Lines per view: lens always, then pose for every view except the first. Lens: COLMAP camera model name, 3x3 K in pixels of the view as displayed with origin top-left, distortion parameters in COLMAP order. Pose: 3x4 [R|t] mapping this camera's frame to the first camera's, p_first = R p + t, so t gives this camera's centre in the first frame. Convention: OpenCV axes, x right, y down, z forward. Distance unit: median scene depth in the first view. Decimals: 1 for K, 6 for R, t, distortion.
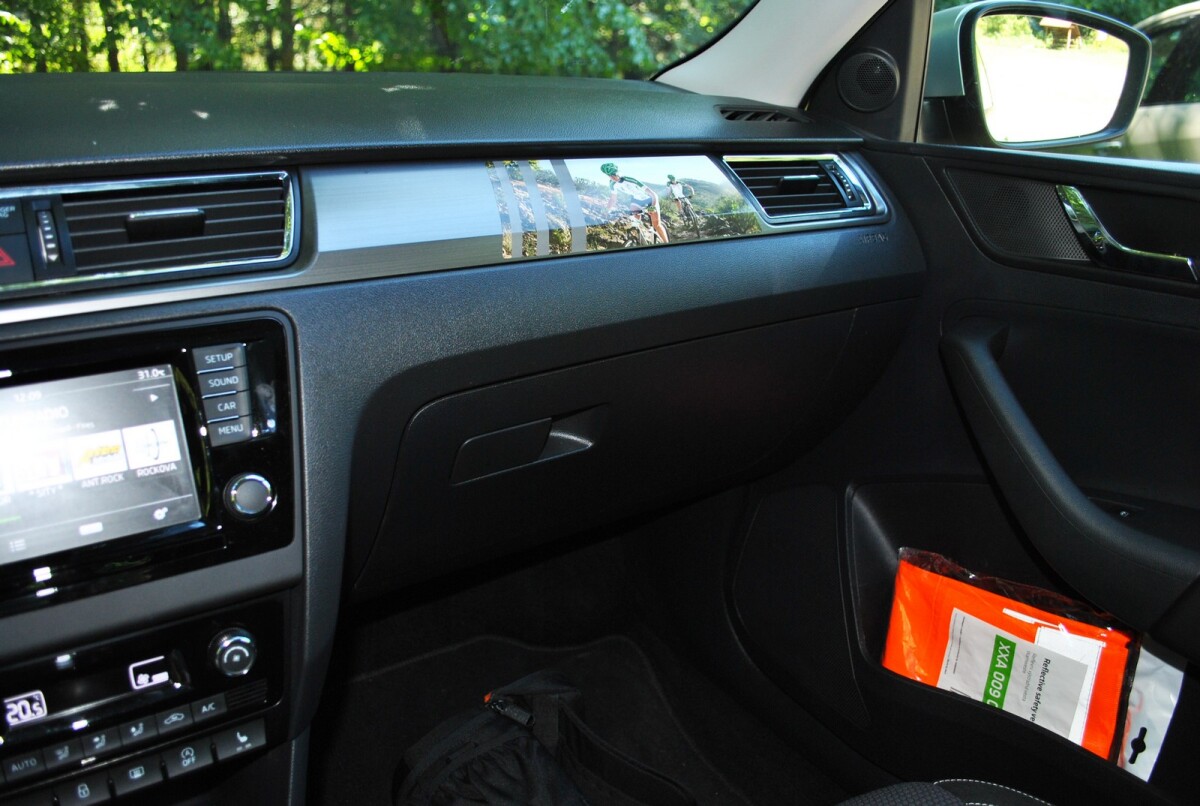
lens RADIAL K [[928.6, 0, 594.2], [0, 928.6, 395.6], [0, 0, 1]] dist [-0.084743, 0.008834]
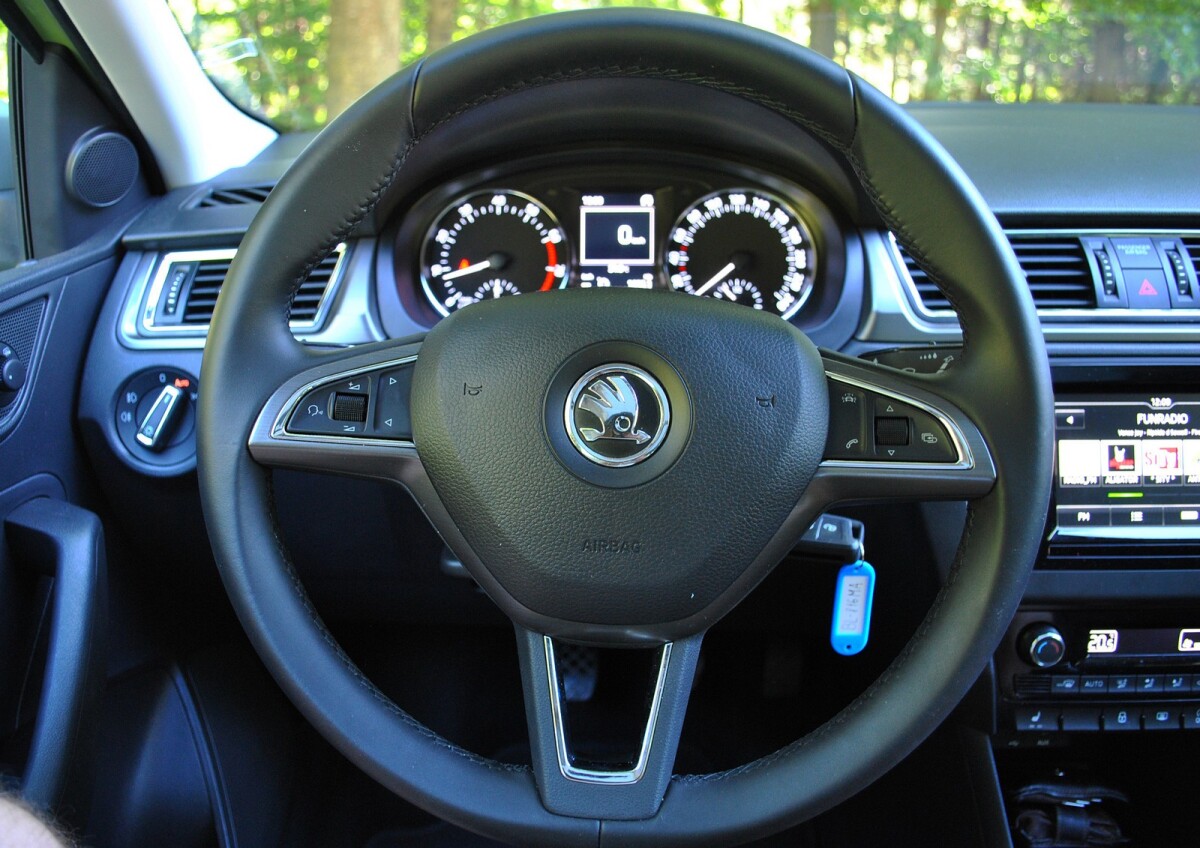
lens RADIAL K [[1012.3, 0, 575.4], [0, 1012.3, 428.9], [0, 0, 1]] dist [-0.067137, -0.011545]
pose [[0.809967, 0.184707, -0.556629, -0.388808], [-0.162162, 0.982642, 0.090106, 0.035230], [0.563610, 0.017281, 0.825860, -0.451534]]
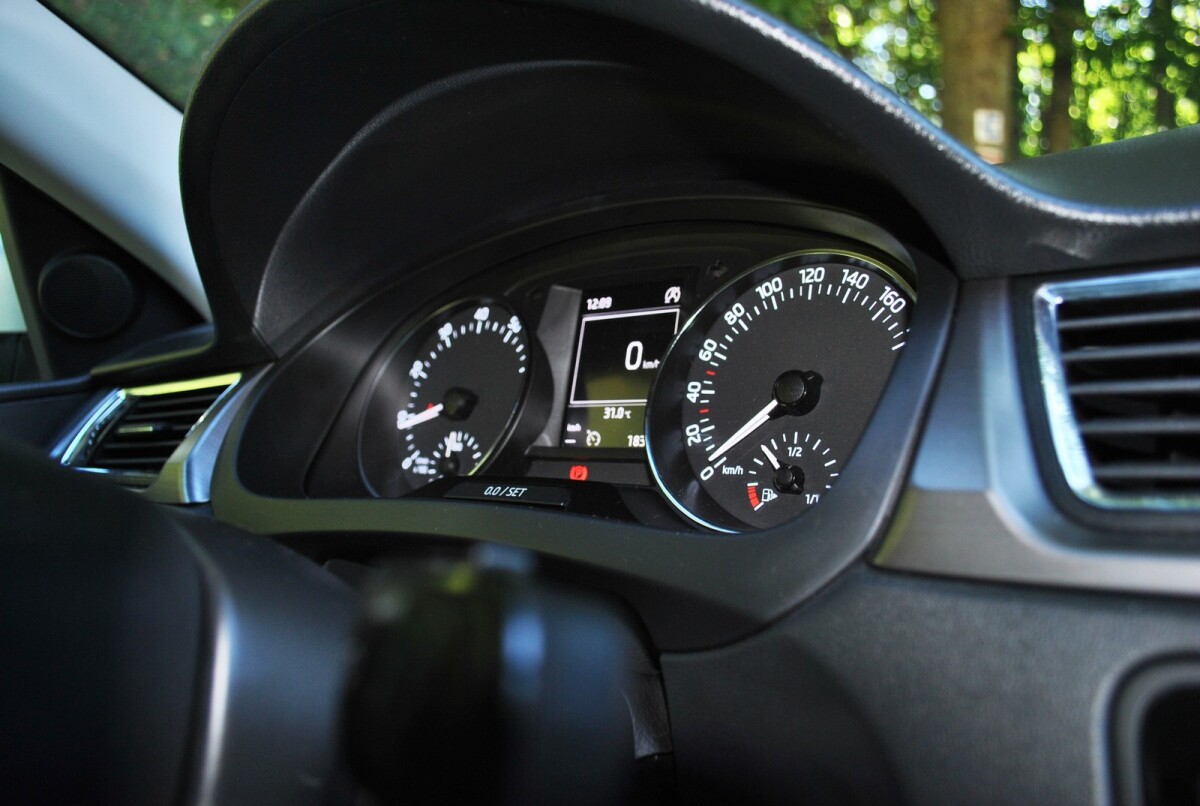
lens RADIAL K [[928.6, 0, 597.2], [0, 928.6, 401.4], [0, 0, 1]] dist [-0.084743, 0.008834]
pose [[0.317734, 0.034247, -0.947561, -0.464378], [-0.206826, 0.977786, -0.034013, -0.038017], [0.925348, 0.206788, 0.317759, 0.375320]]
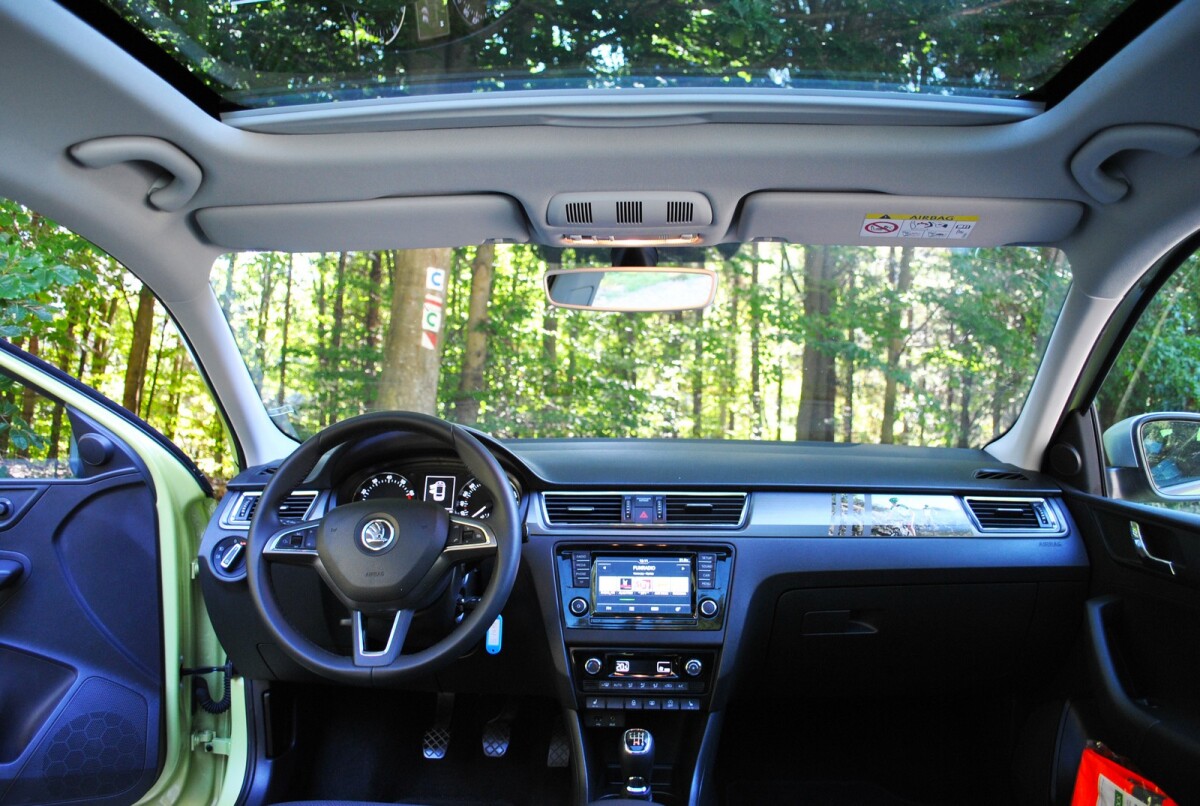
lens RADIAL K [[928.6, 0, 594.4], [0, 928.6, 403.2], [0, 0, 1]] dist [-0.084743, 0.008834]
pose [[0.805439, 0.006166, -0.592646, 0.801241], [-0.188891, 0.950473, -0.246824, 0.221901], [0.561772, 0.310747, 0.766713, -1.223731]]
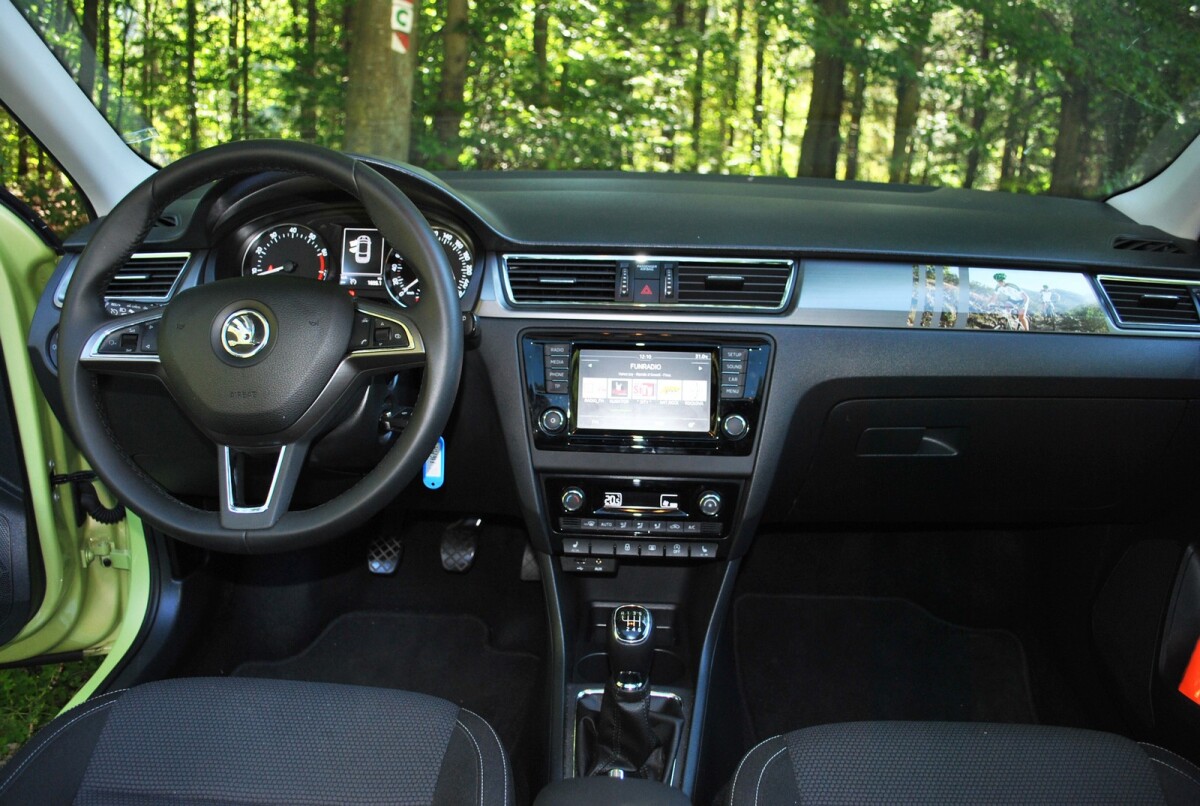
lens RADIAL K [[928.6, 0, 595.9], [0, 928.6, 401.3], [0, 0, 1]] dist [-0.084743, 0.008834]
pose [[0.809980, 0.188731, -0.555259, 0.388673], [-0.197835, 0.979236, 0.044249, 0.023171], [0.552081, 0.074009, 0.830499, -0.666720]]
